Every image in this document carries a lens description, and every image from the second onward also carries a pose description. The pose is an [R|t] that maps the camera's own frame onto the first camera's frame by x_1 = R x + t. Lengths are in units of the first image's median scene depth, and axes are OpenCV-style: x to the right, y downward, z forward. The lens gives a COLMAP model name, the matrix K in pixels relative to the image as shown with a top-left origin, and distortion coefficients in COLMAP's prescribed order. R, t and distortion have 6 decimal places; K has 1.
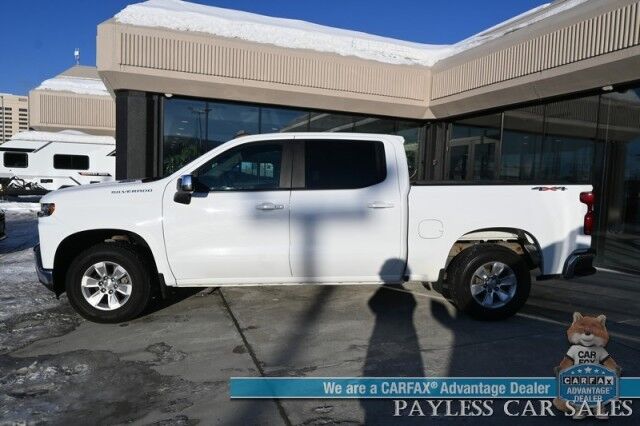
lens RADIAL K [[445.2, 0, 322.2], [0, 445.2, 211.5], [0, 0, 1]] dist [-0.019283, 0.005572]
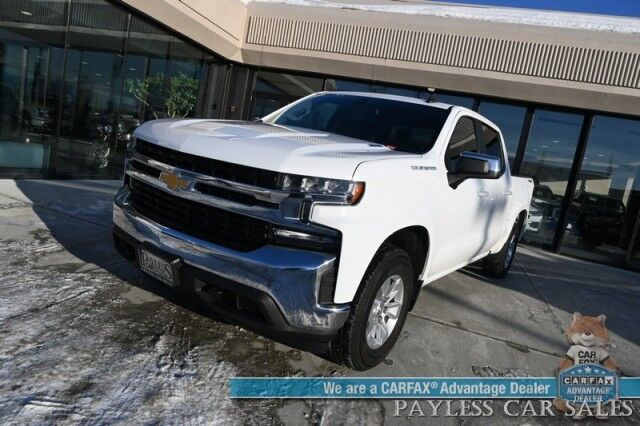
lens RADIAL K [[445.2, 0, 320.7], [0, 445.2, 213.2], [0, 0, 1]] dist [-0.019283, 0.005572]
pose [[0.595585, -0.025129, 0.802899, -1.008460], [-0.101663, 0.989116, 0.106370, -0.031425], [-0.796834, -0.144977, 0.586547, 0.685213]]
